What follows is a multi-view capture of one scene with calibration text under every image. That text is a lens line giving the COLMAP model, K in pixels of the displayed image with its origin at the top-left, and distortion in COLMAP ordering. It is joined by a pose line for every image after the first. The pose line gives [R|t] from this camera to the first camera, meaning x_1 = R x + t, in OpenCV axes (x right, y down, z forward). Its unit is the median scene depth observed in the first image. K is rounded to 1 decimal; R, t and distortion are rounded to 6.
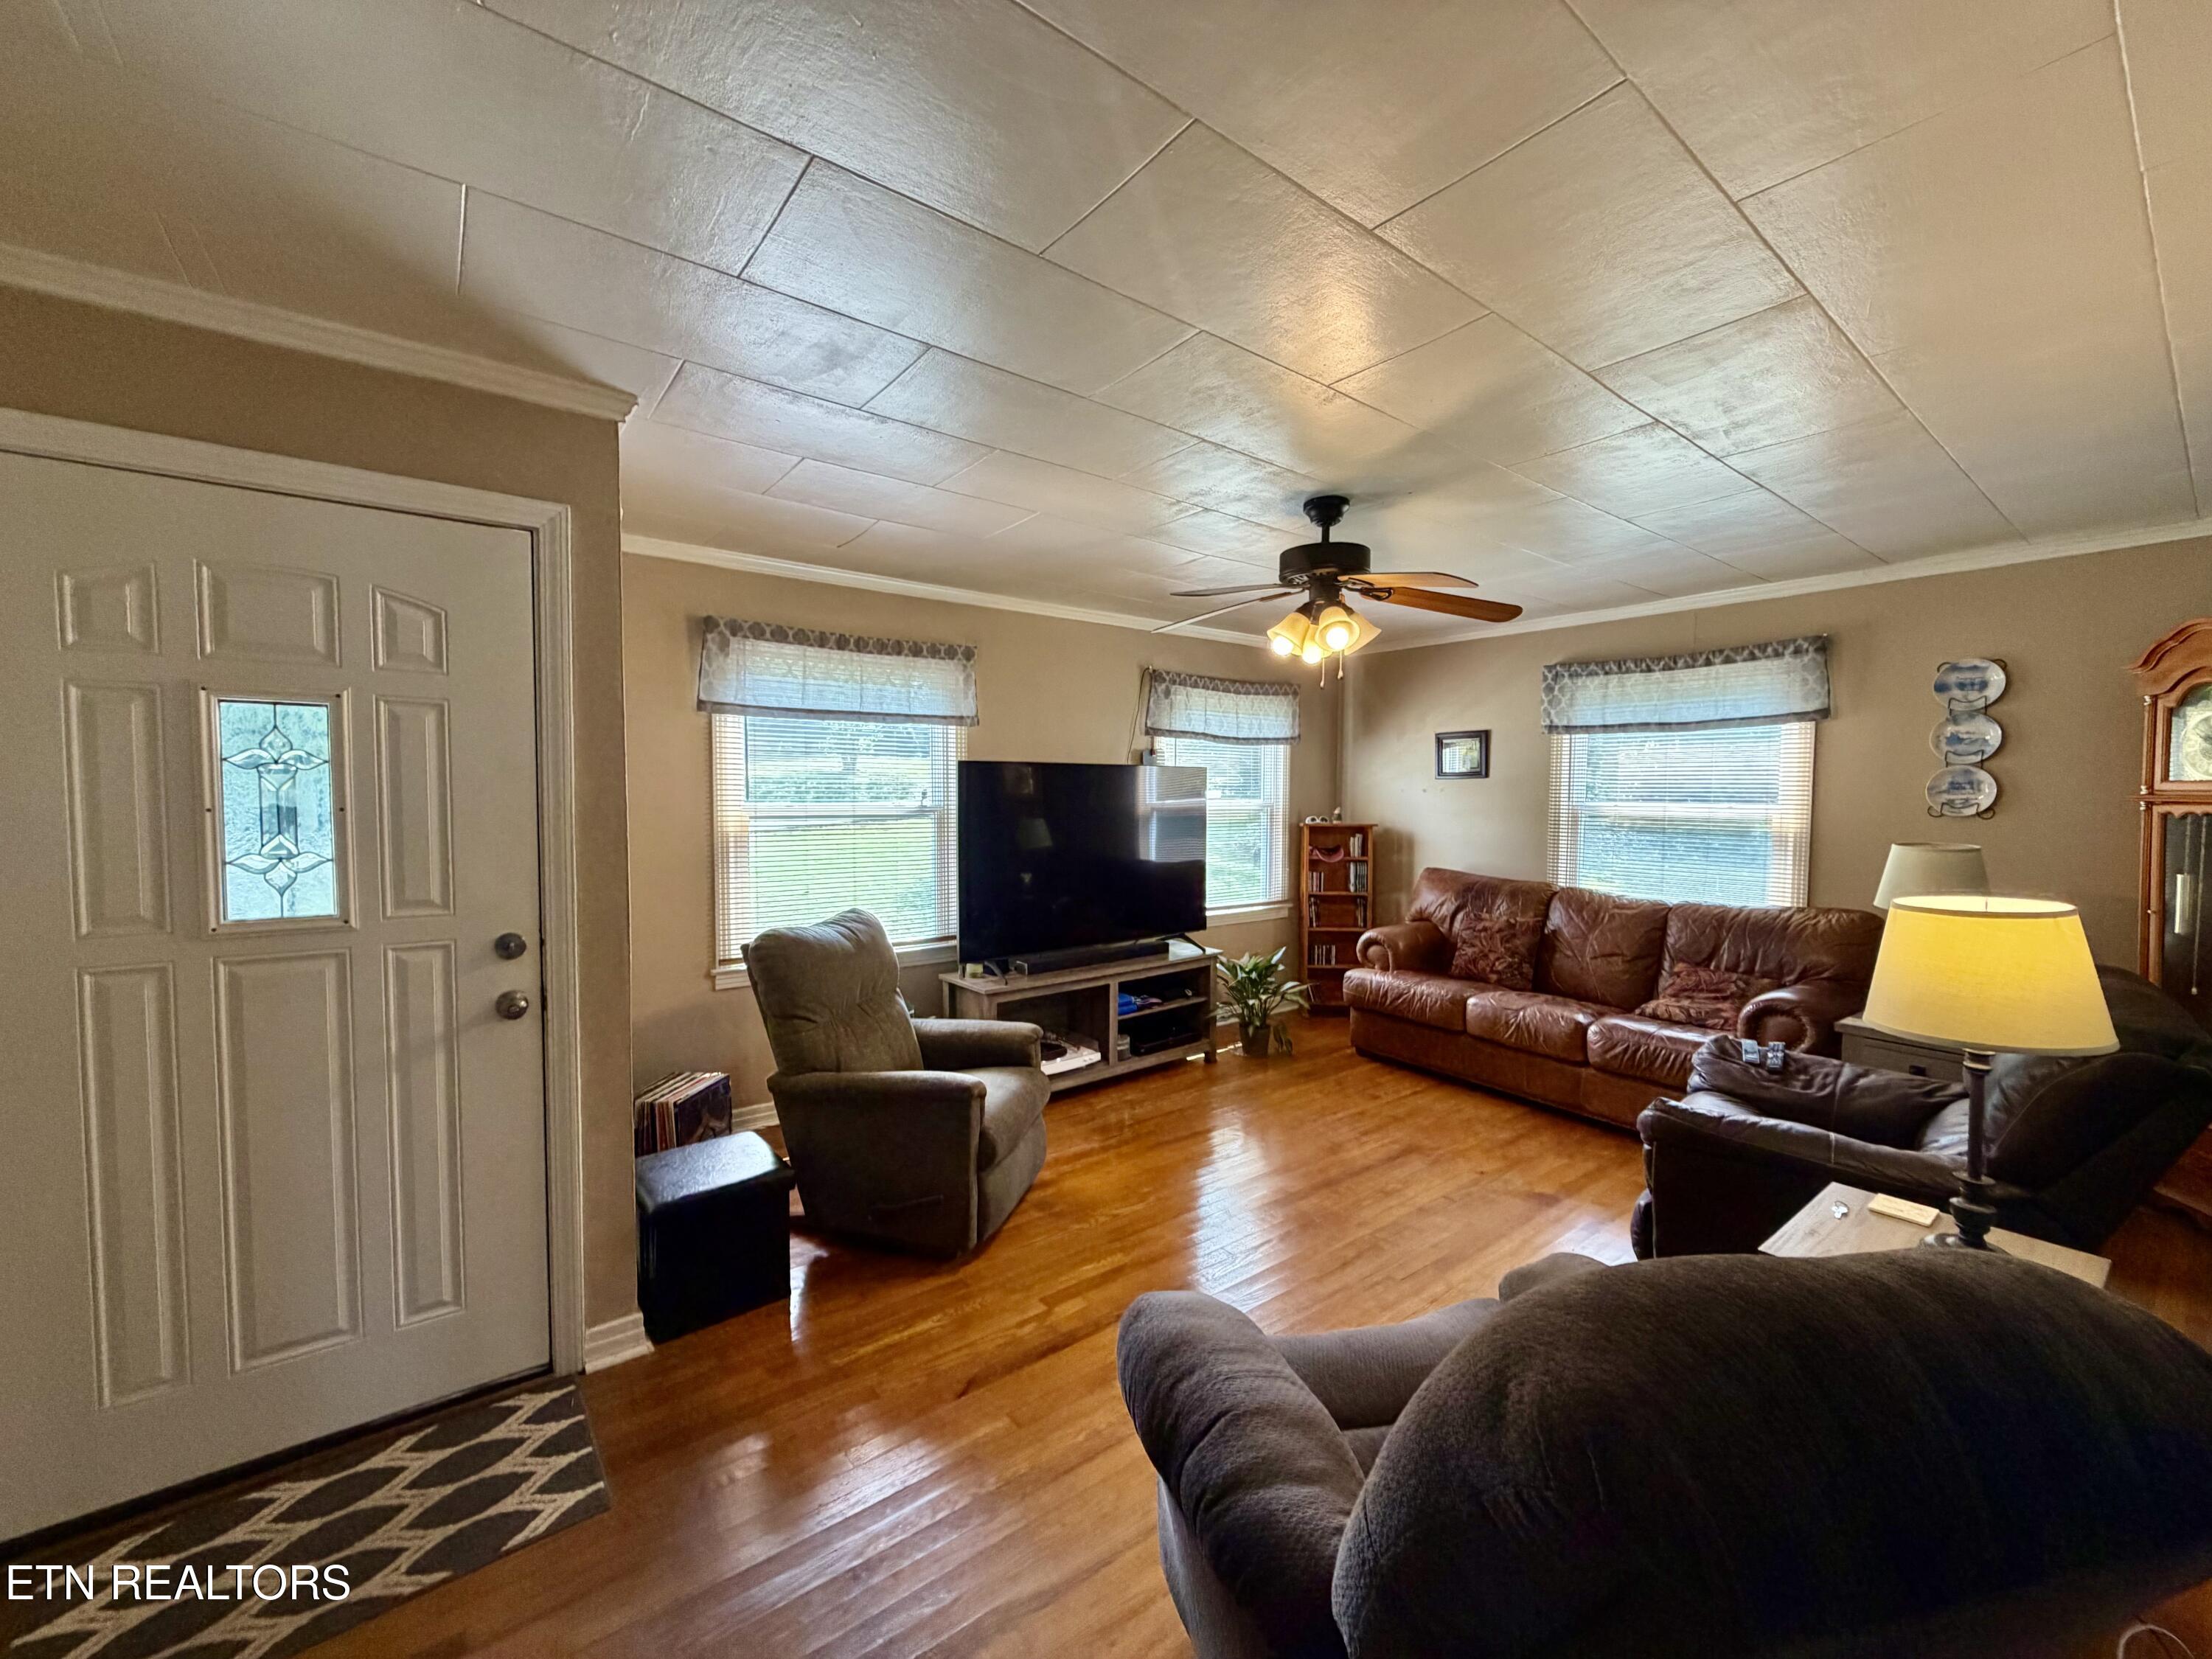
lens RADIAL K [[876.7, 0, 1109.0], [0, 876.7, 828.7], [0, 0, 1]] dist [0.005638, 0.000029]
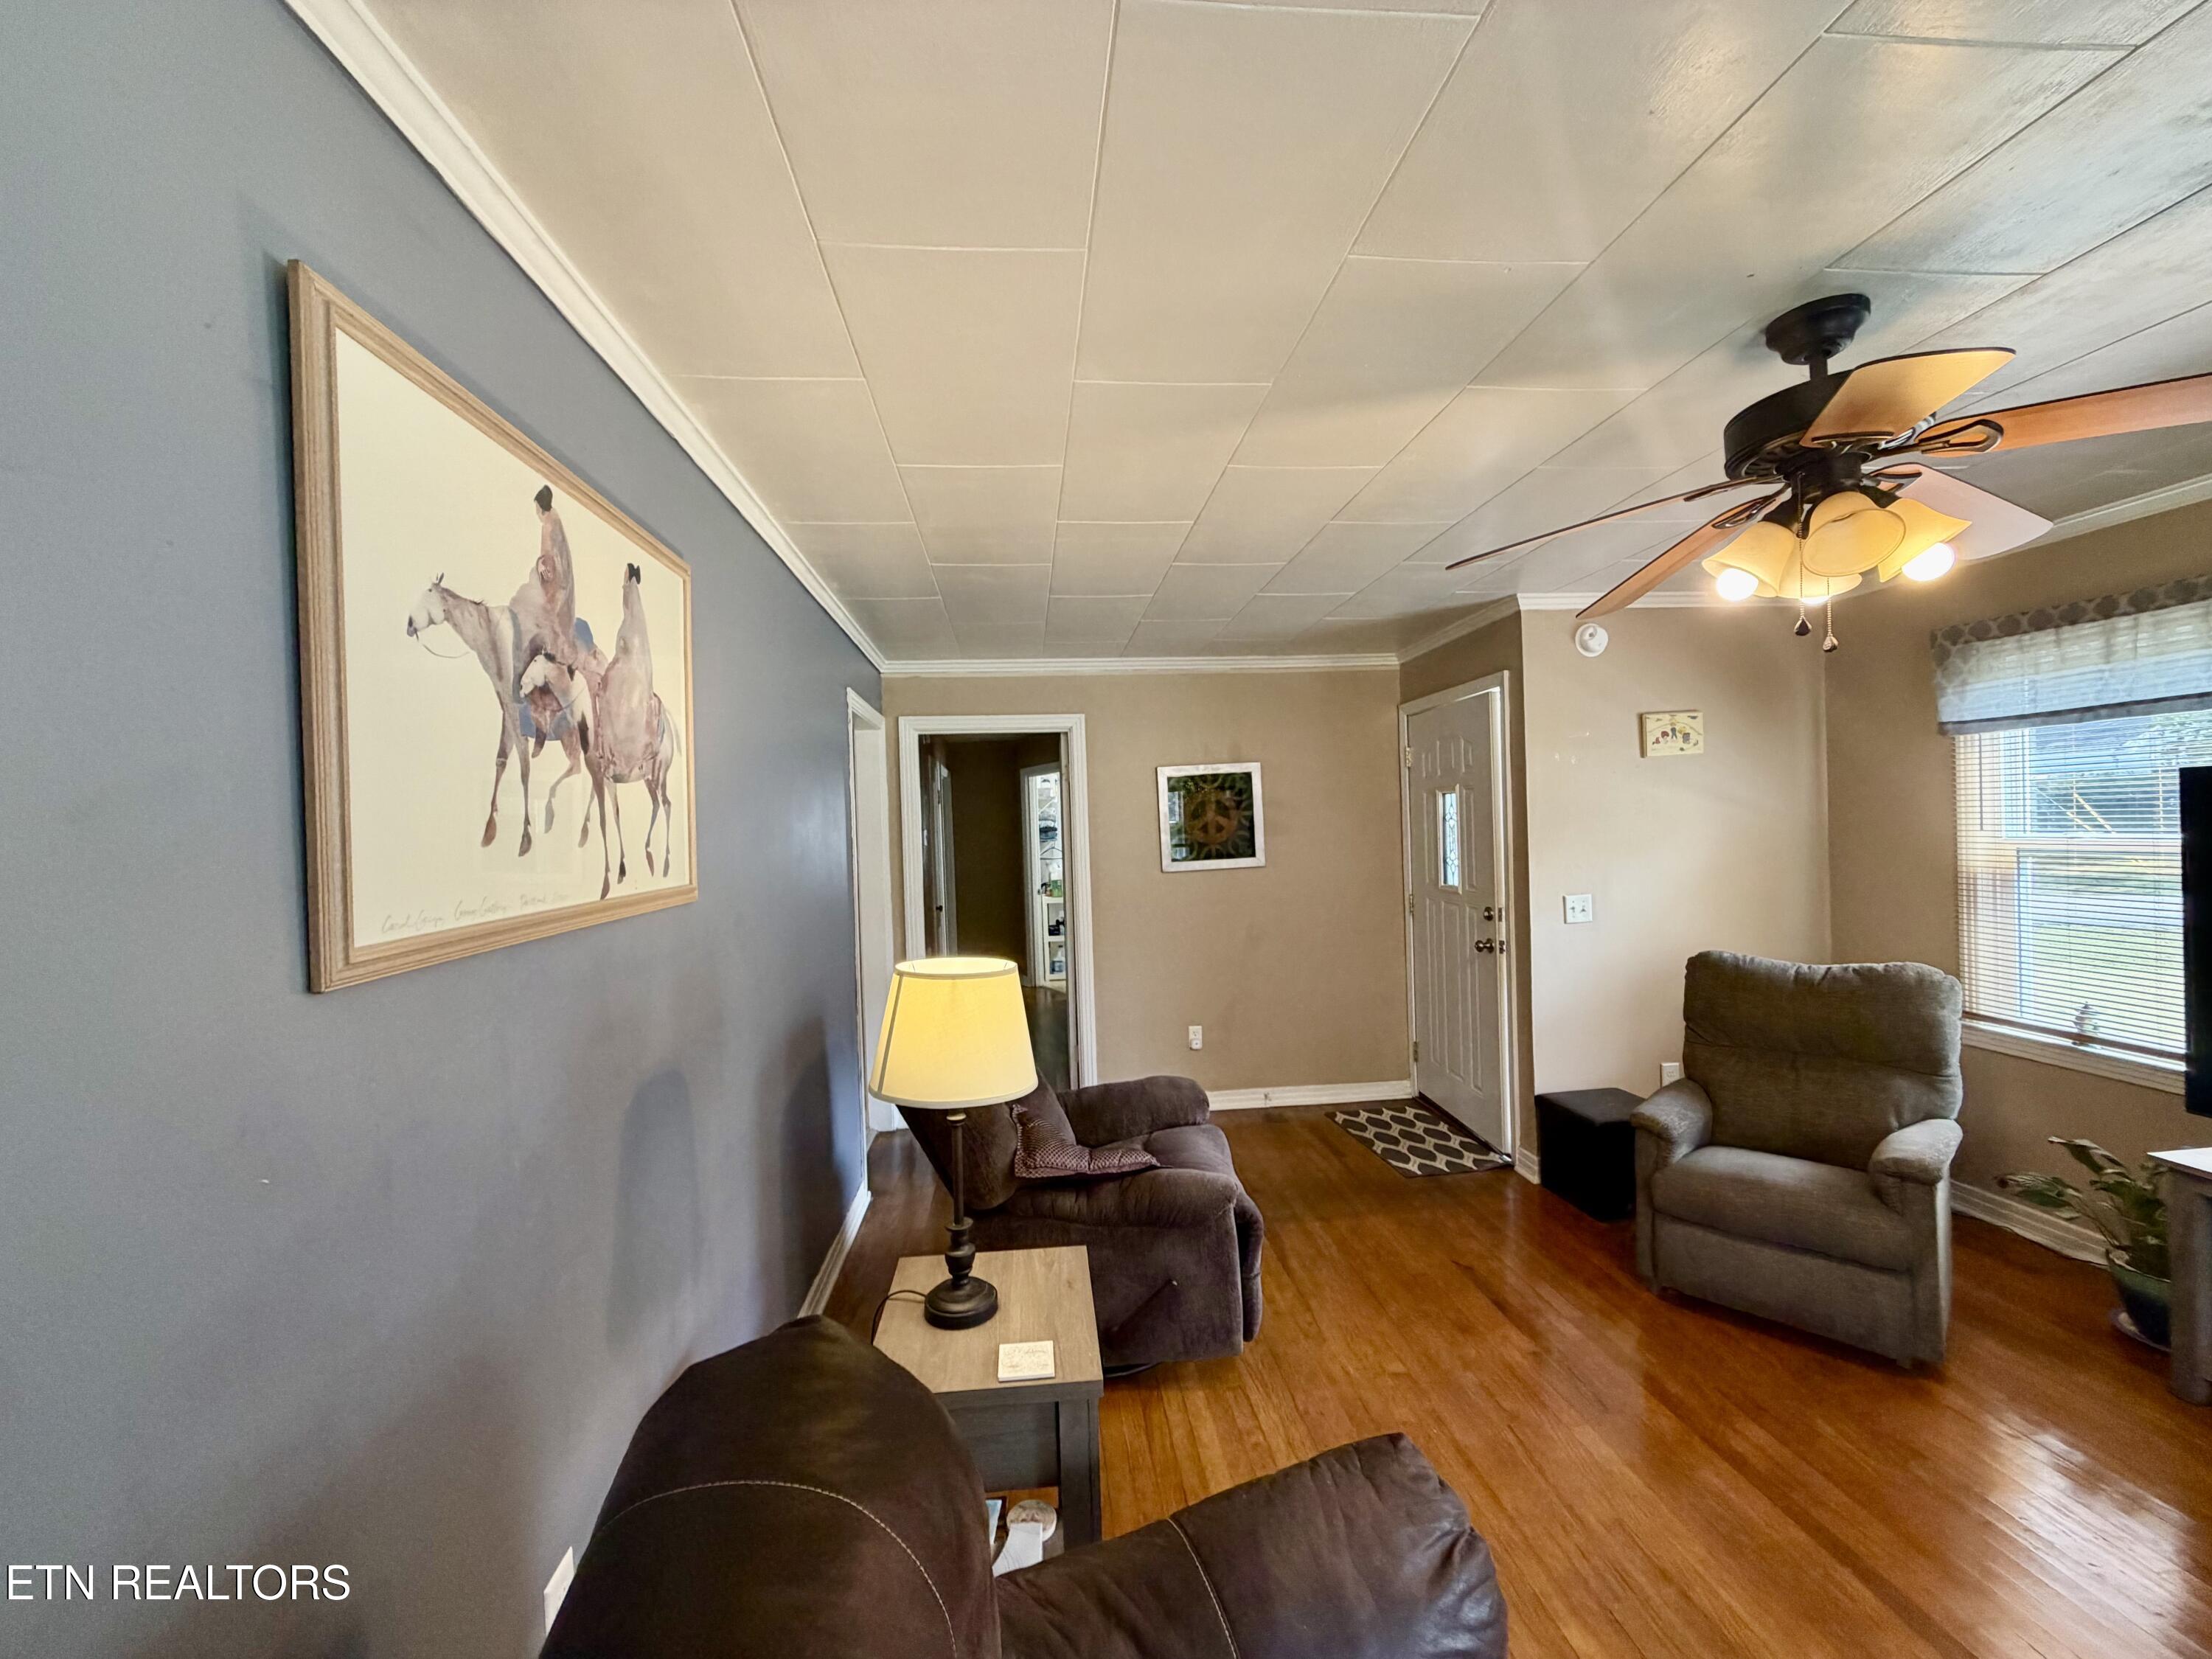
lens RADIAL K [[876.7, 0, 1109.0], [0, 876.7, 828.7], [0, 0, 1]] dist [0.005638, 0.000029]
pose [[-0.530490, 0.009872, -0.847634, 0.966417], [-0.013102, 0.999717, 0.019843, -0.050716], [0.847590, 0.021632, -0.530211, 0.932972]]
